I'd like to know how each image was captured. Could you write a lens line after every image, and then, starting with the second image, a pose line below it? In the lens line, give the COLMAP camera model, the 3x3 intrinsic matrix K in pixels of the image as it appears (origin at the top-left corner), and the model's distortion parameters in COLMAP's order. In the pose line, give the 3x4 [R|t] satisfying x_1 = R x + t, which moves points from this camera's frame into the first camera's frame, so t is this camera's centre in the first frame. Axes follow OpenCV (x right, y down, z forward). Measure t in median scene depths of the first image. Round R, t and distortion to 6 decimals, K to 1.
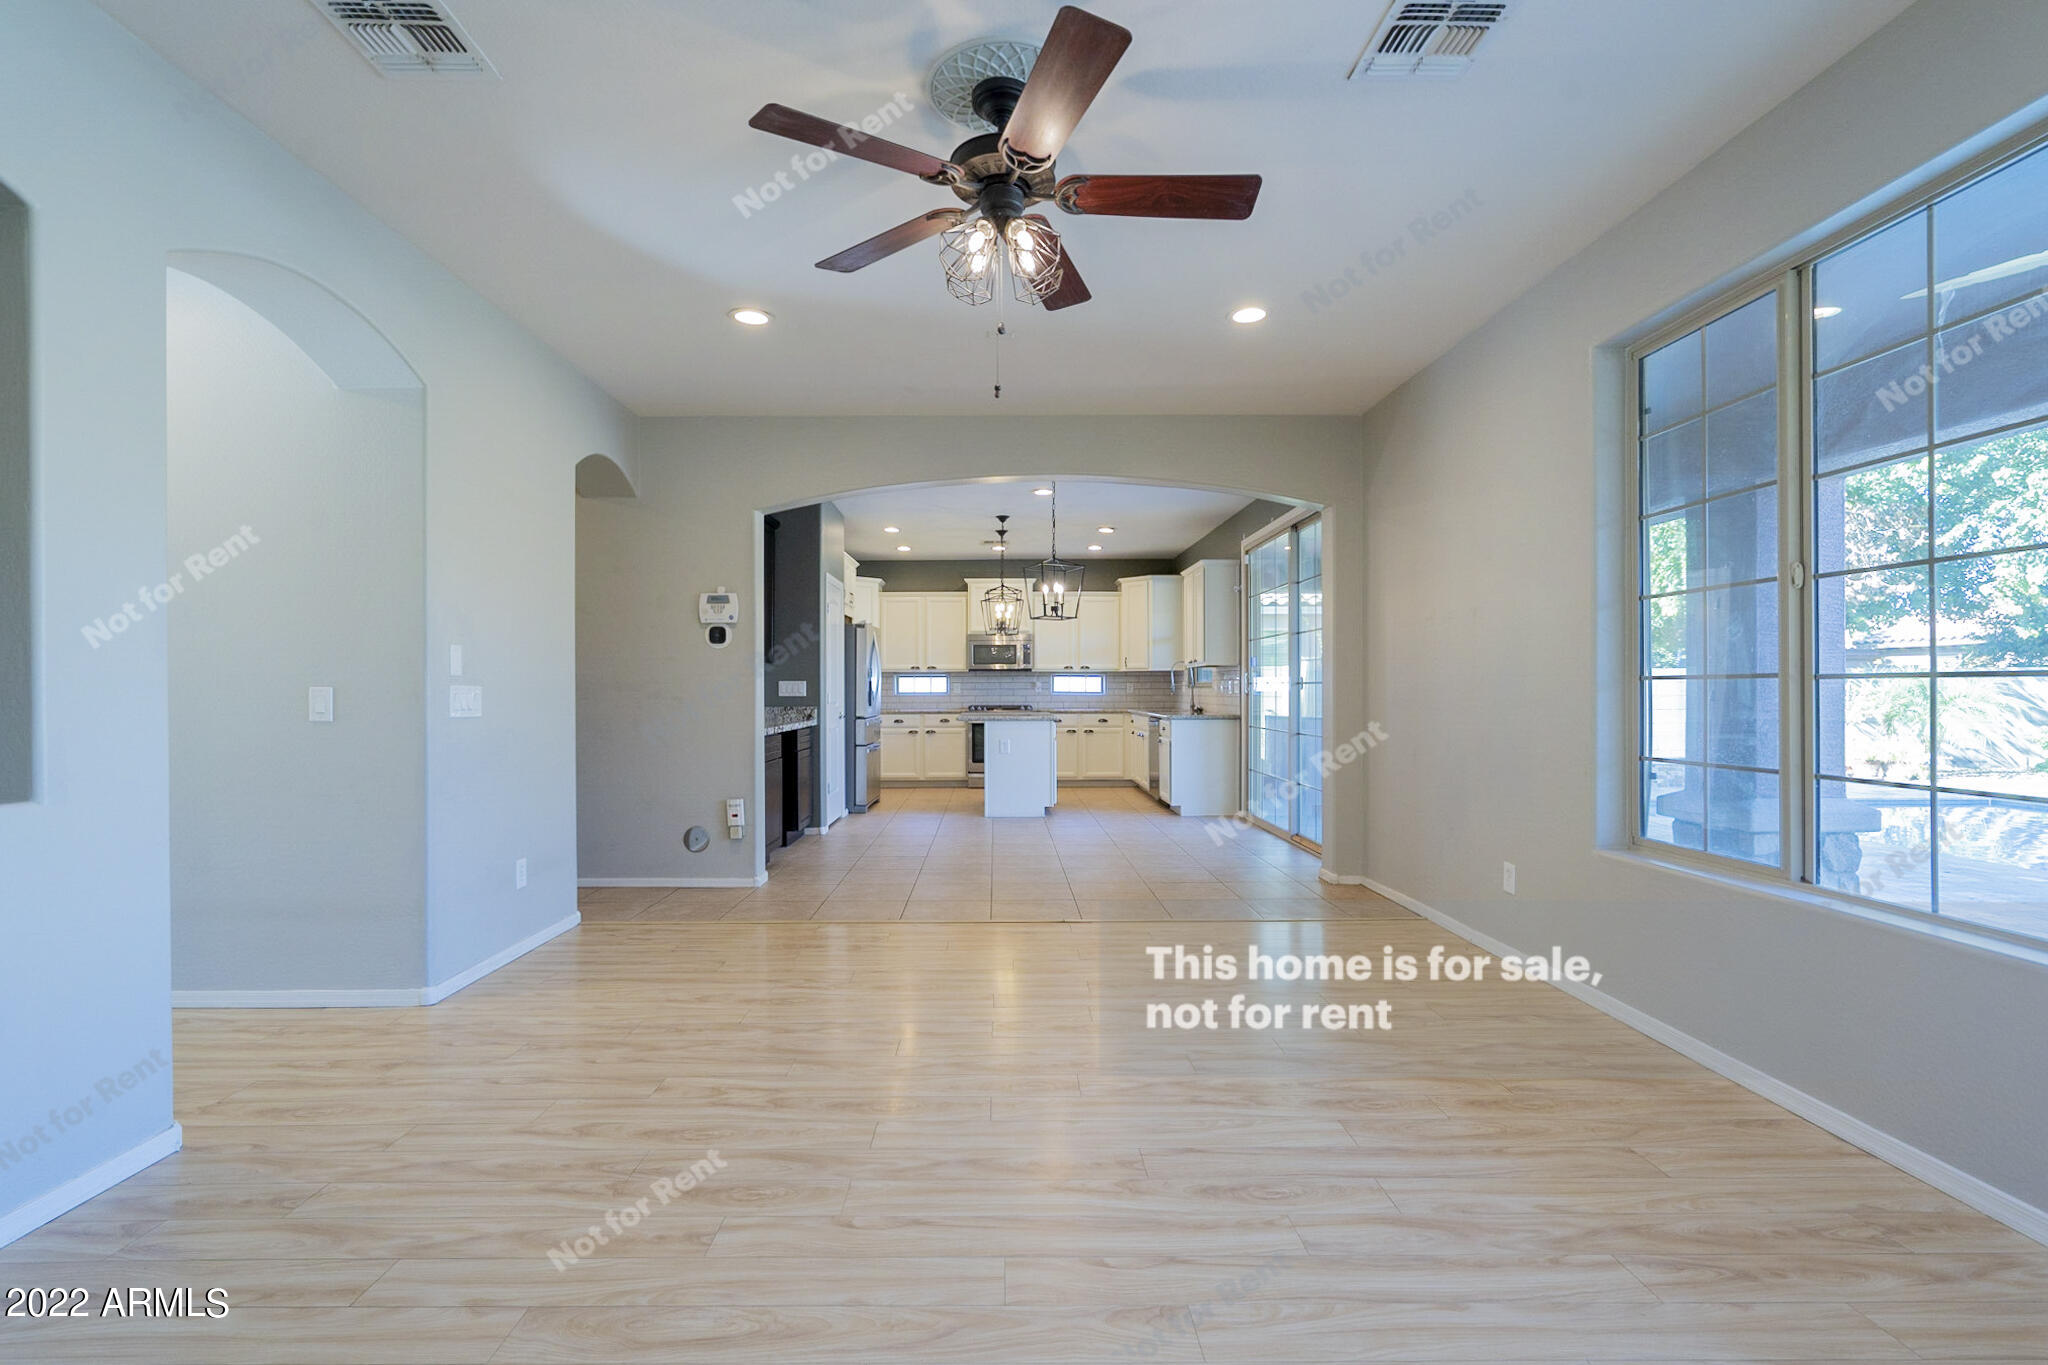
lens RADIAL K [[924.1, 0, 1013.8], [0, 924.1, 690.9], [0, 0, 1]] dist [-0.013926, -0.000002]
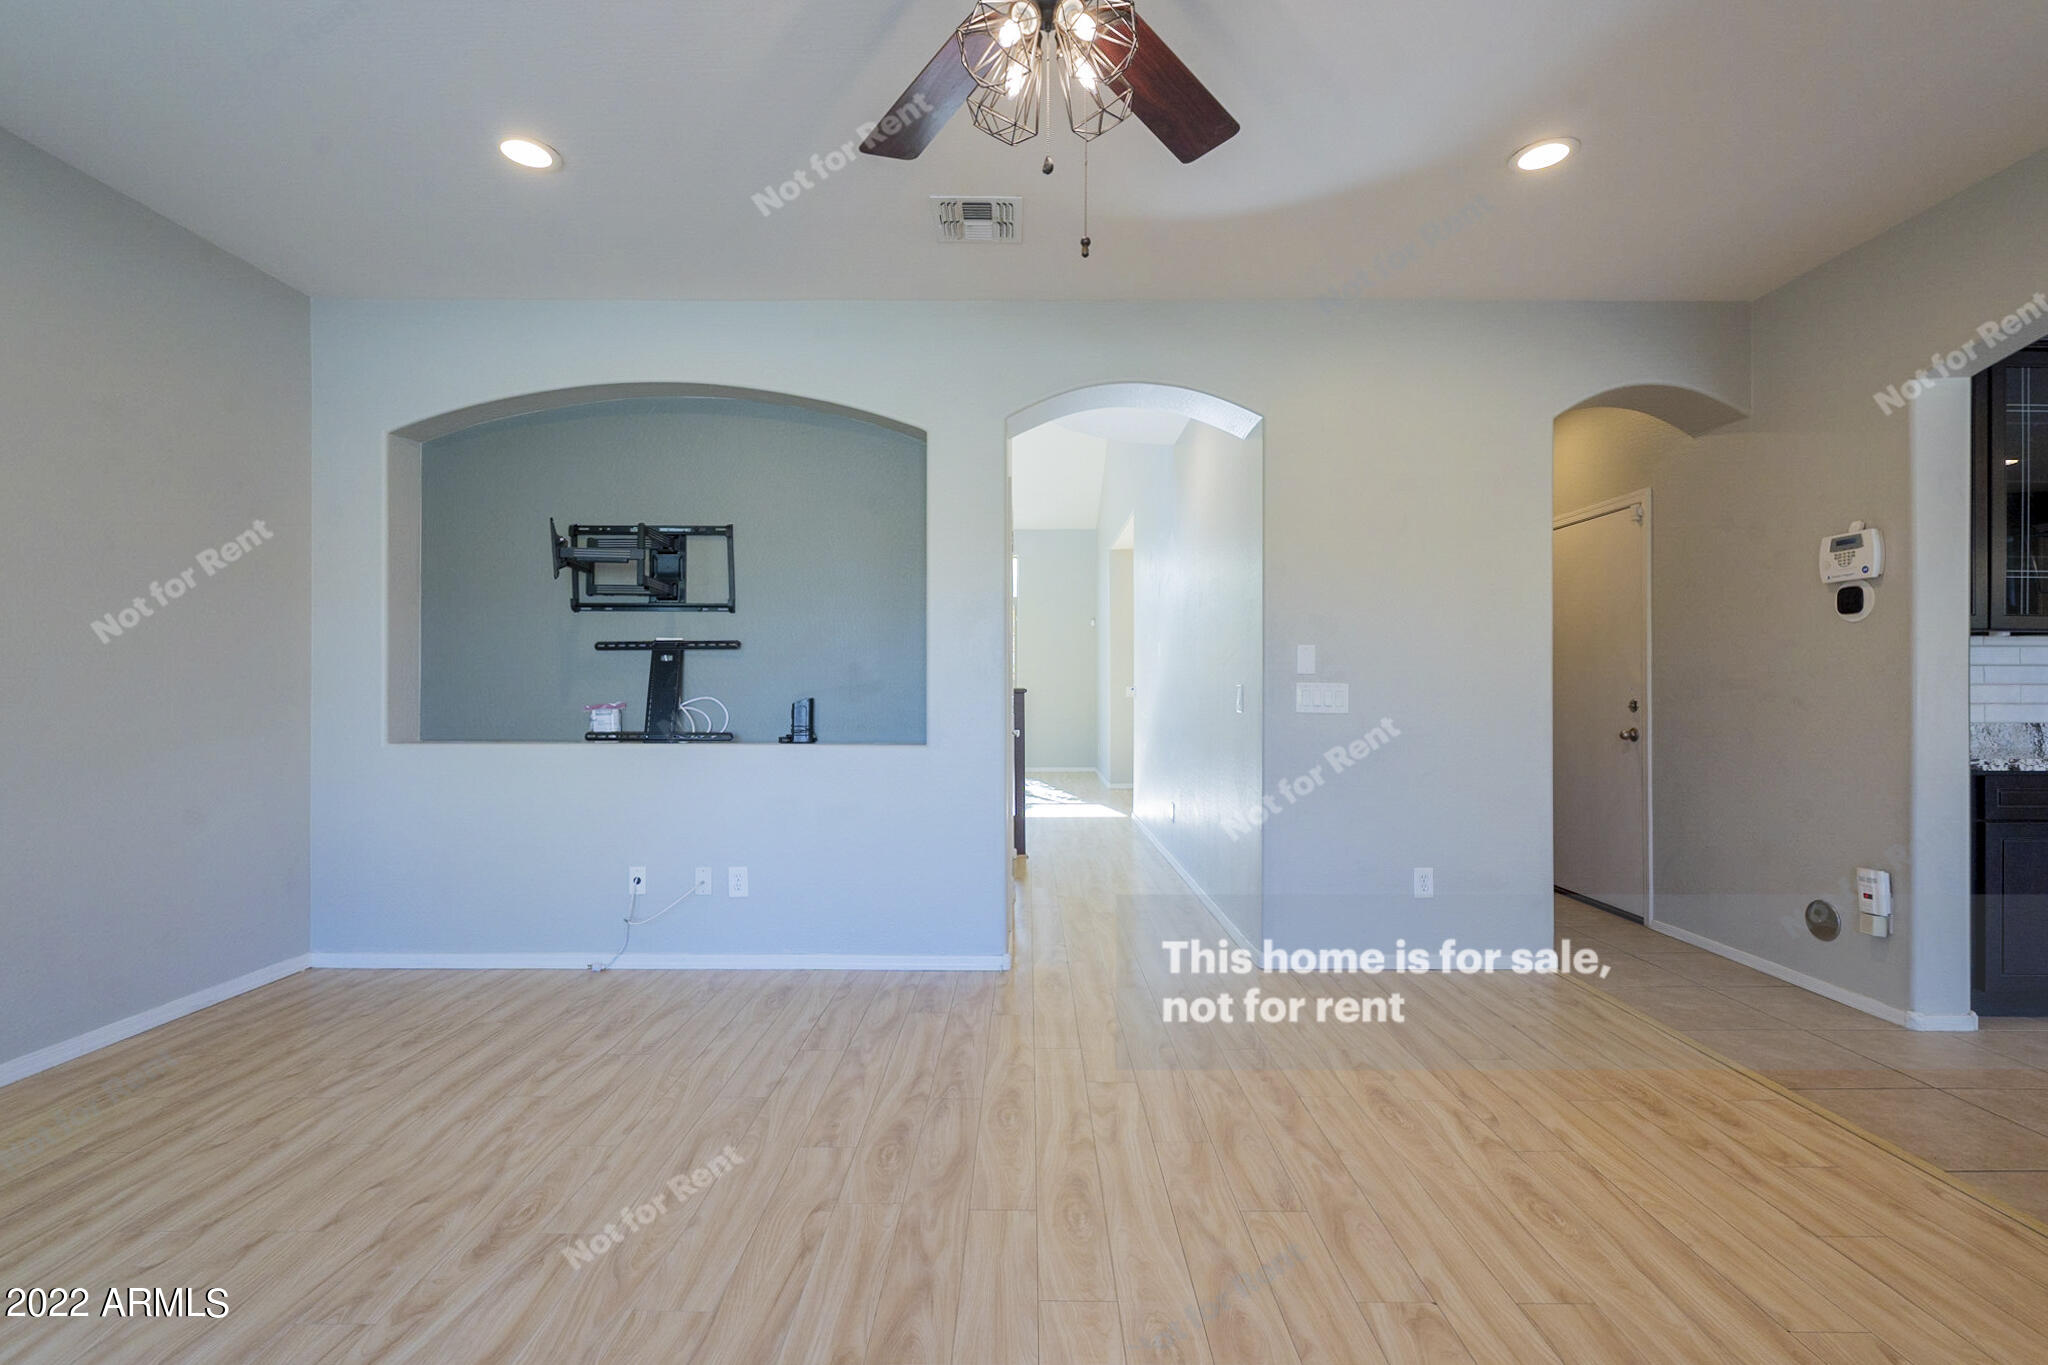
lens RADIAL K [[921.8, 0, 1024.0], [0, 921.8, 682.5], [0, 0, 1]] dist [0.000622, -0.000553]
pose [[-0.014618, -0.002751, -0.999889, 0.447178], [-0.003107, 0.999992, -0.002706, -0.002442], [0.999888, 0.003067, -0.014627, 0.656560]]
